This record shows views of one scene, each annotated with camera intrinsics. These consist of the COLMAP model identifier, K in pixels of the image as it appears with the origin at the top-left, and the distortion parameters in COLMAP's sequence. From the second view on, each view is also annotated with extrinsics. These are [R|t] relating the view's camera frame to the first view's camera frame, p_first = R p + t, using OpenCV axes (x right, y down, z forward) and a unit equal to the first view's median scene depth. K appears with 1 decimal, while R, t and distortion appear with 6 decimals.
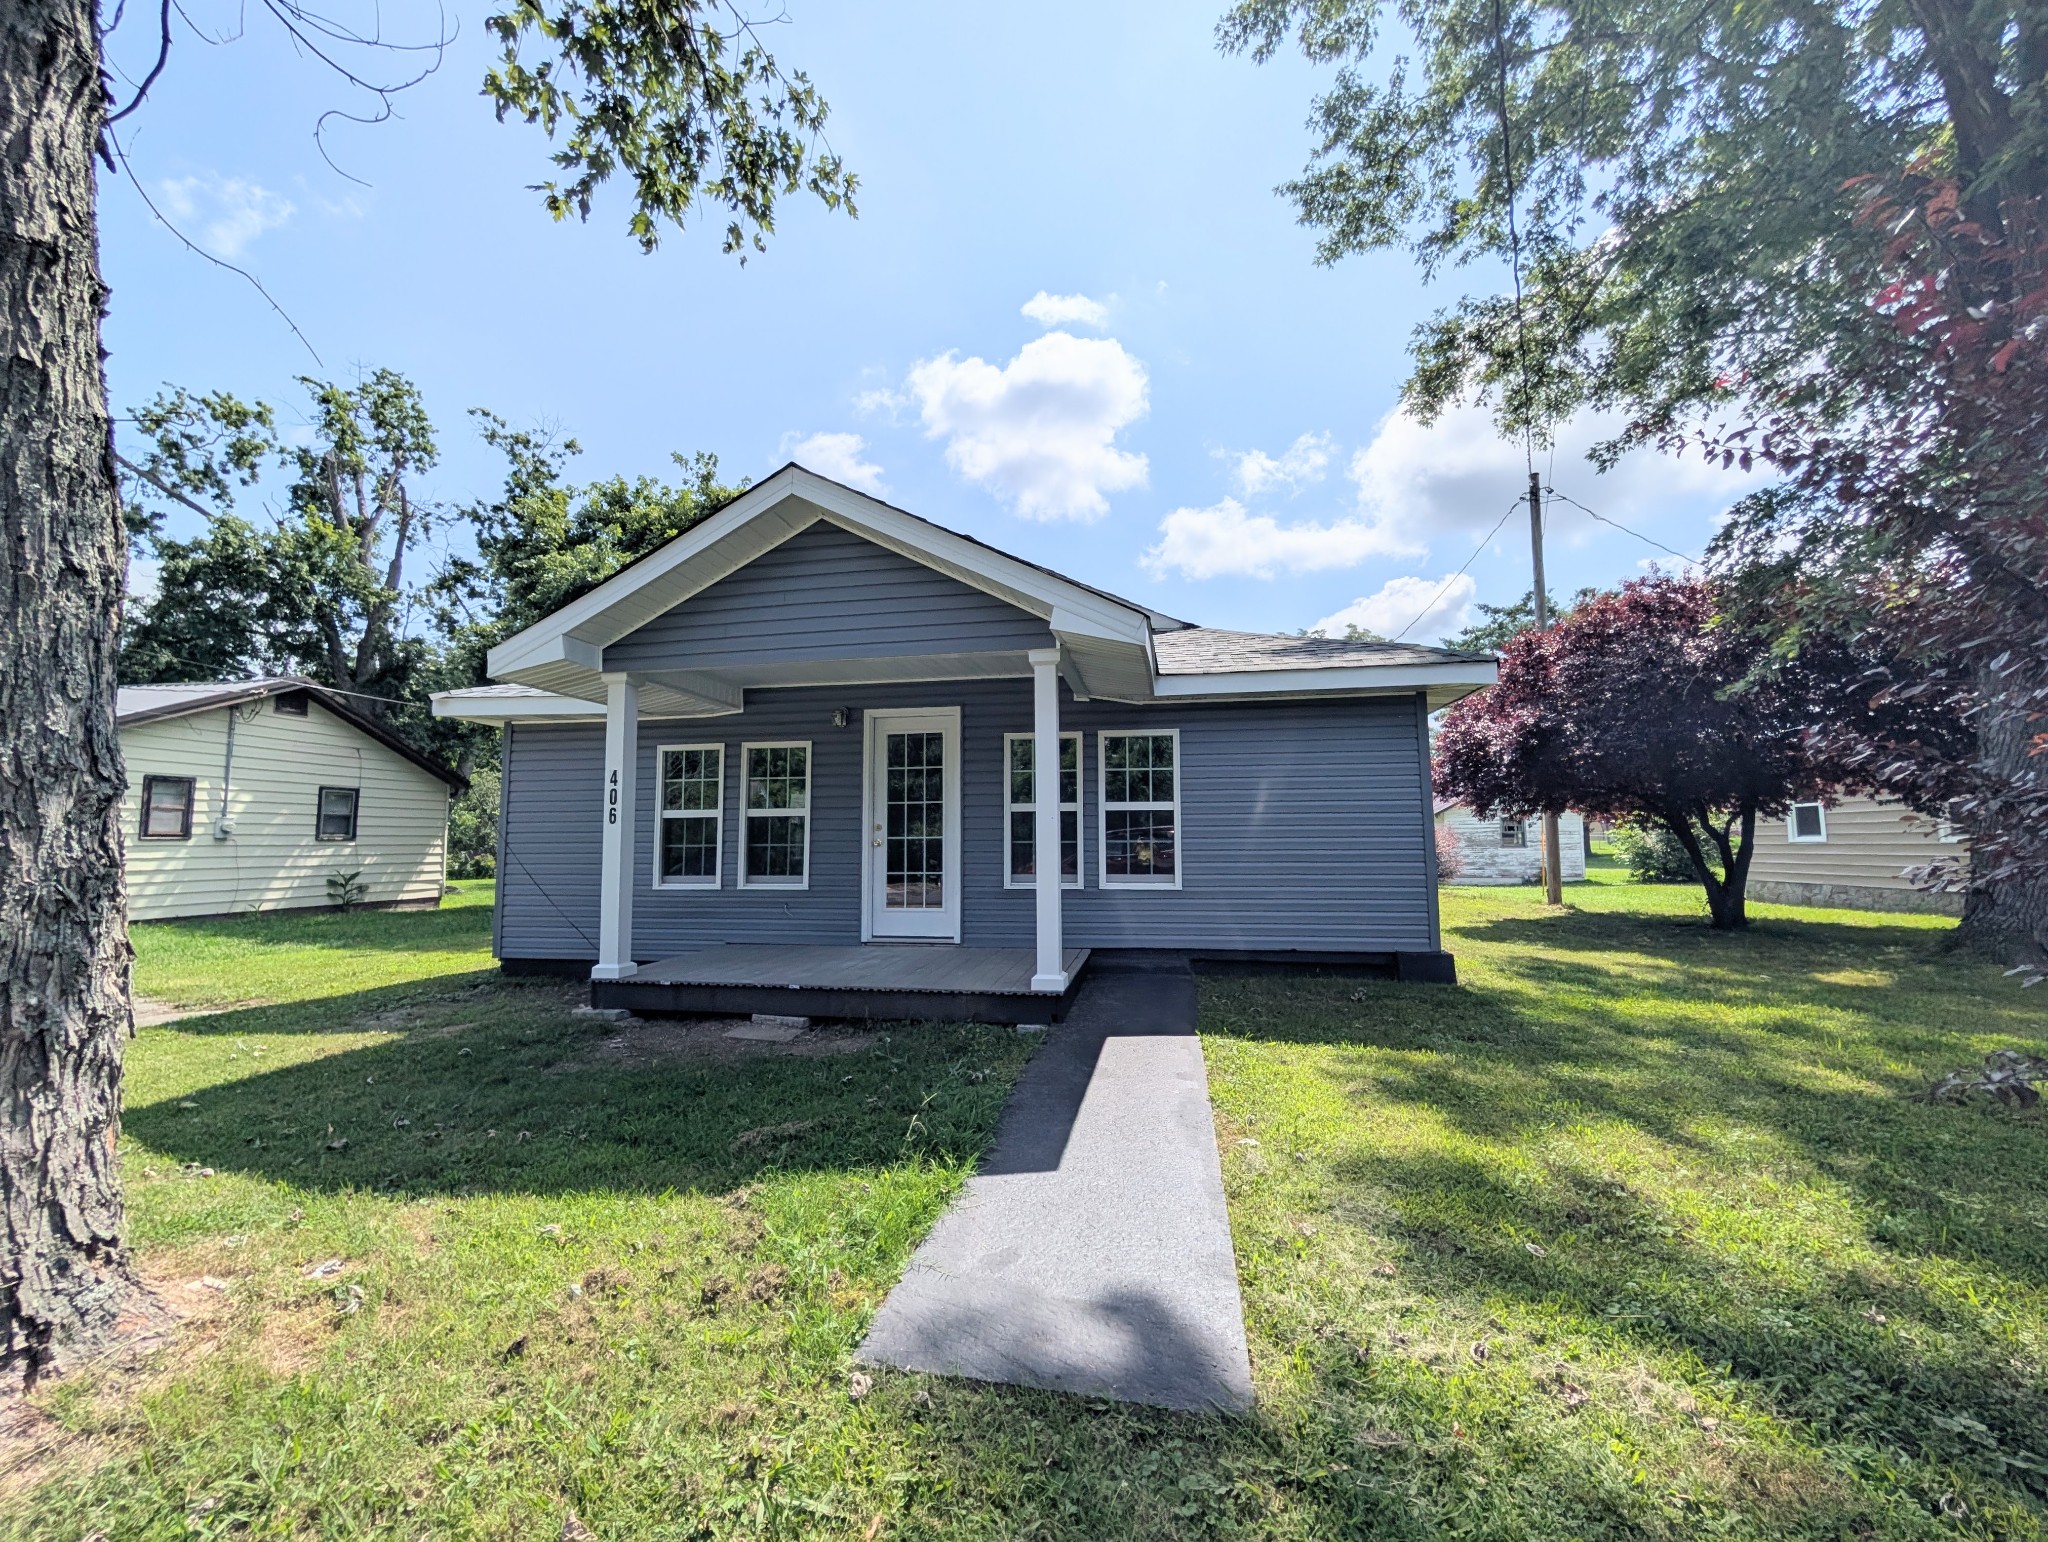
lens RADIAL K [[835.2, 0, 1025.3], [0, 835.2, 774.3], [0, 0, 1]] dist [0.005537, -0.001579]
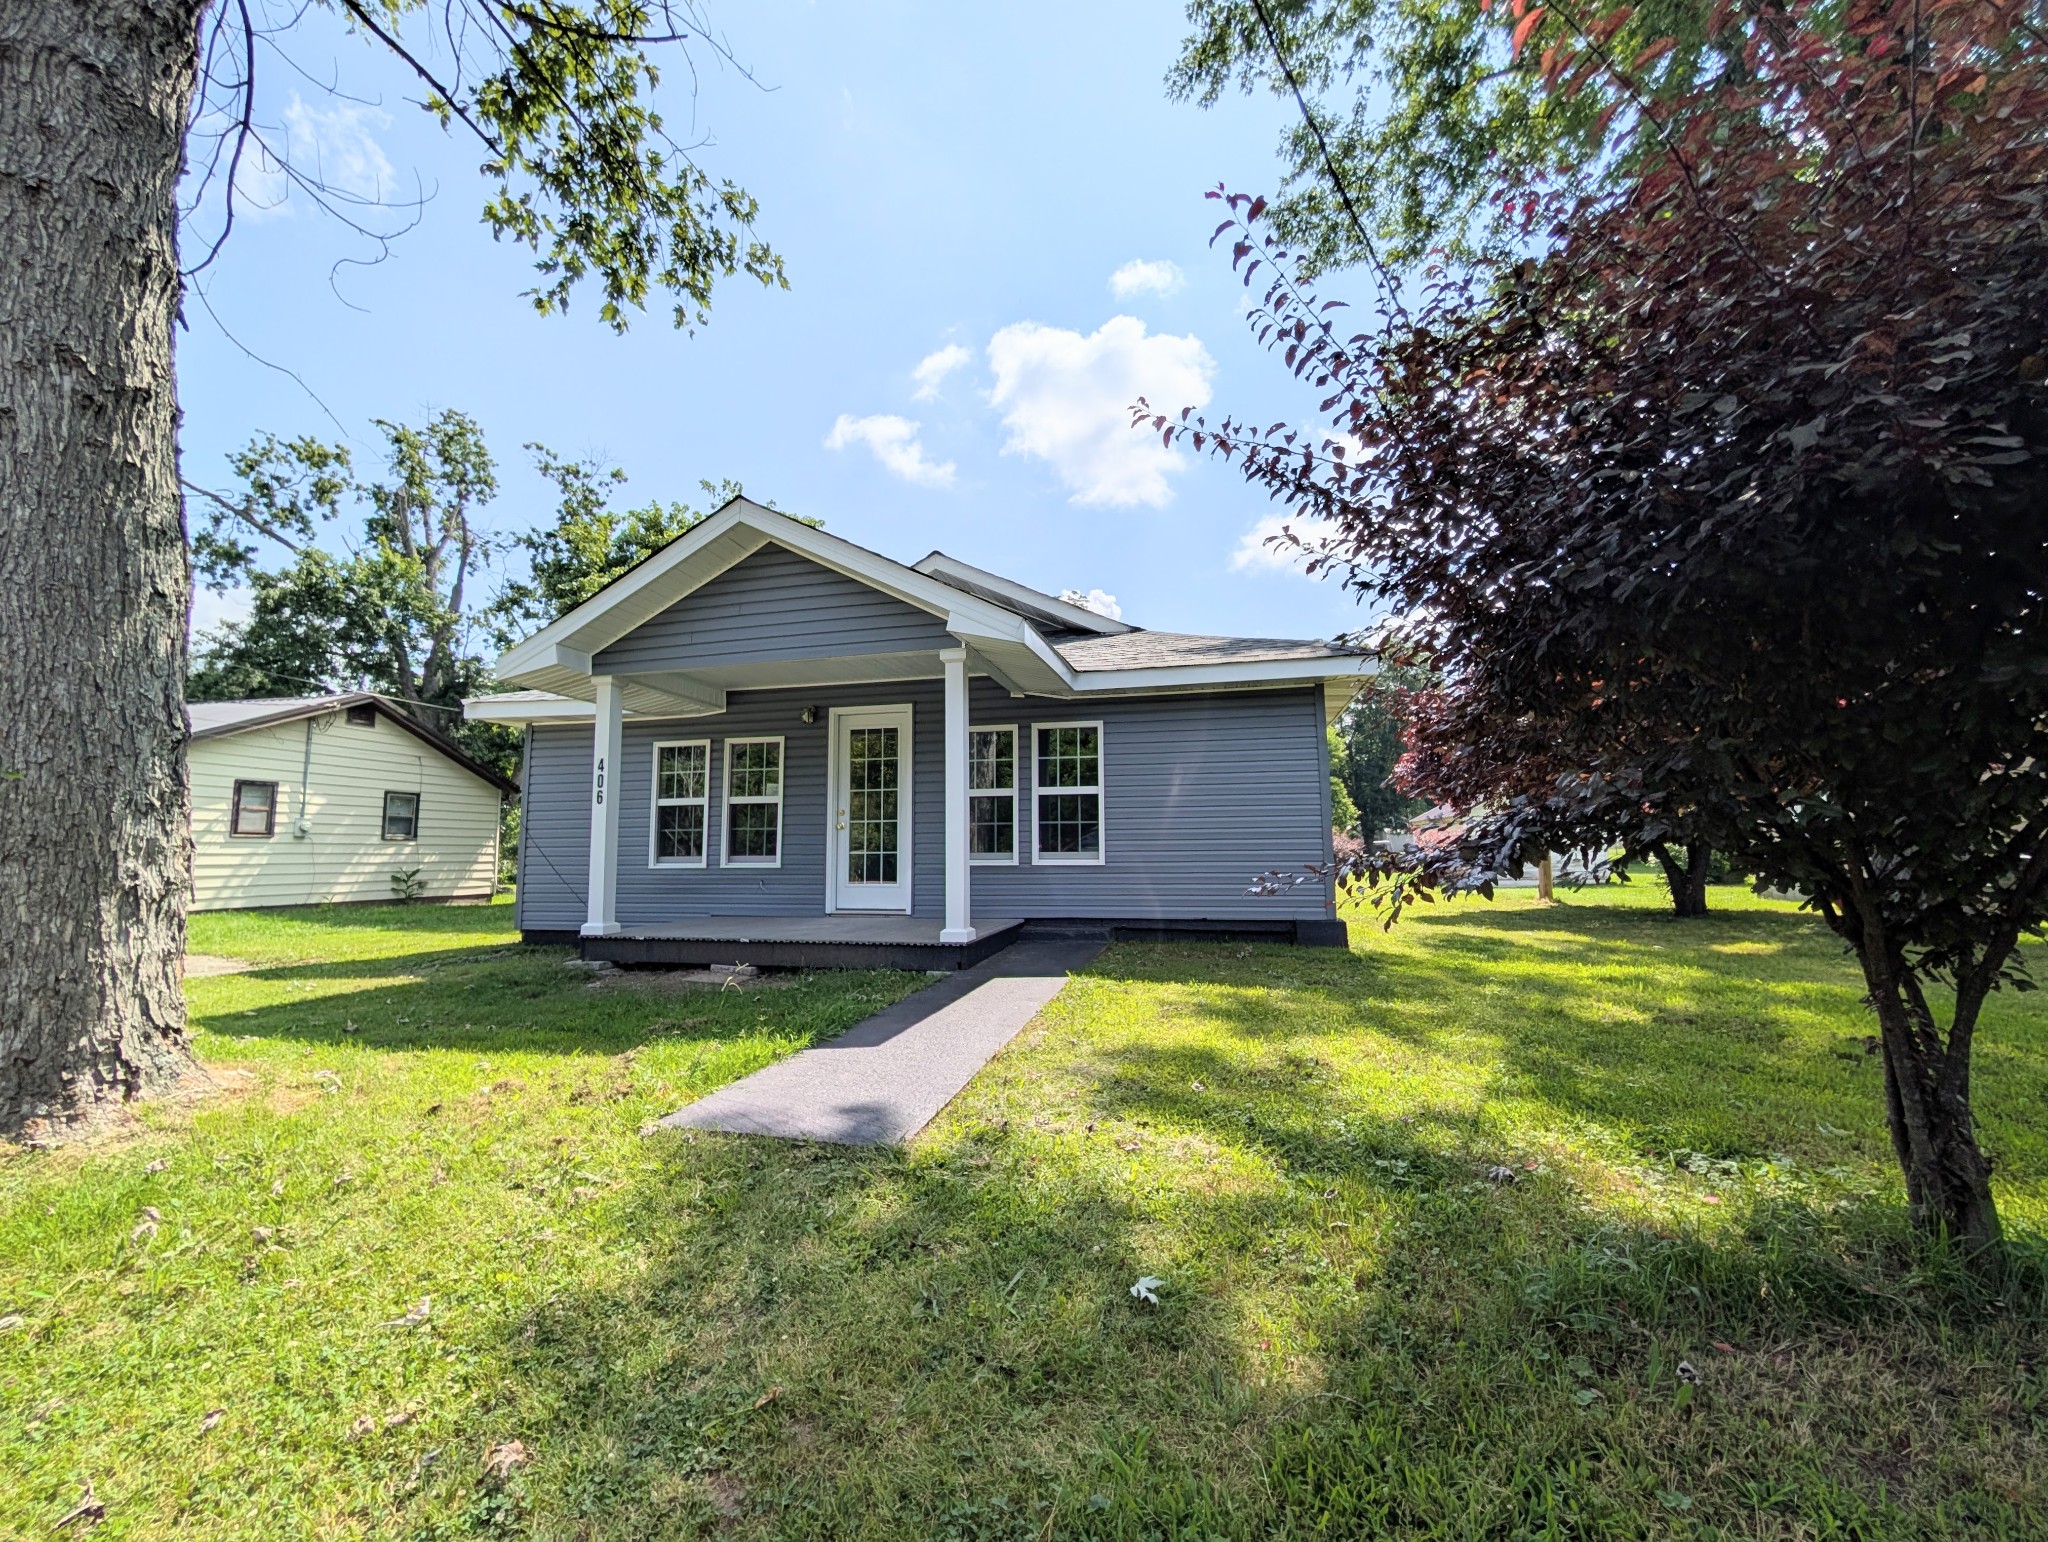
lens RADIAL K [[835.2, 0, 1018.1], [0, 835.2, 772.3], [0, 0, 1]] dist [0.005537, -0.001579]
pose [[0.997971, -0.007551, -0.063221, 0.141314], [0.006556, 0.999852, -0.015921, 0.031312], [0.063332, 0.015474, 0.997873, -0.114181]]
